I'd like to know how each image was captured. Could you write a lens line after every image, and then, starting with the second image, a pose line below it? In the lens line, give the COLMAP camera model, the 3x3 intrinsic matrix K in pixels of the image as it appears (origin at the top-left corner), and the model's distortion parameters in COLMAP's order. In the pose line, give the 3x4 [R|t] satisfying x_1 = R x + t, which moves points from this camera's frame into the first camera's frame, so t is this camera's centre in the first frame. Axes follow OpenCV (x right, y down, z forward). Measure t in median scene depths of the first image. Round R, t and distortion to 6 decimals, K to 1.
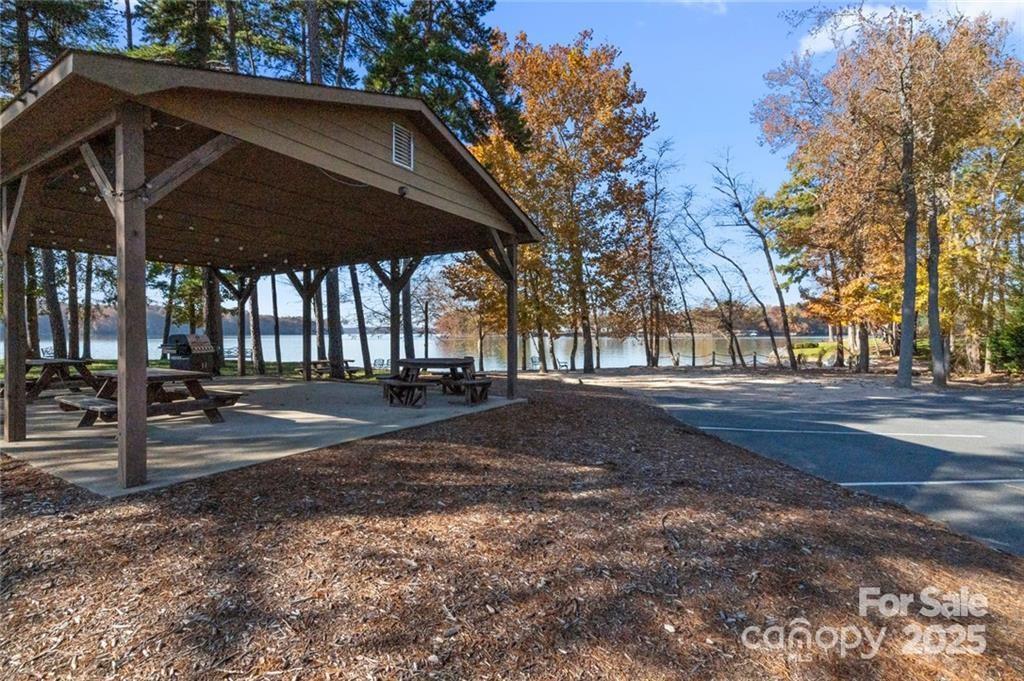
lens RADIAL K [[466.3, 0, 512.0], [0, 466.3, 340.5], [0, 0, 1]] dist [-0.003655, -0.000255]
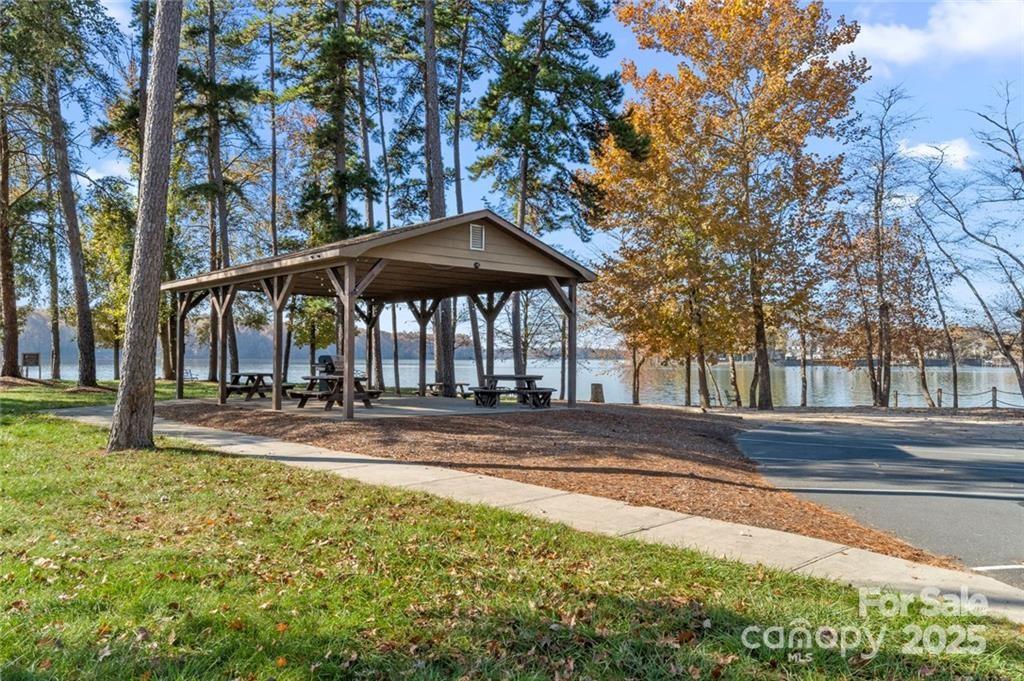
lens RADIAL K [[753.8, 0, 512.0], [0, 753.8, 340.5], [0, 0, 1]] dist [0.003360, 0.001005]
pose [[0.954035, -0.000812, -0.299695, 0.223882], [-0.010844, 0.999248, -0.037228, 0.010325], [0.299500, 0.038766, 0.953308, -0.483430]]
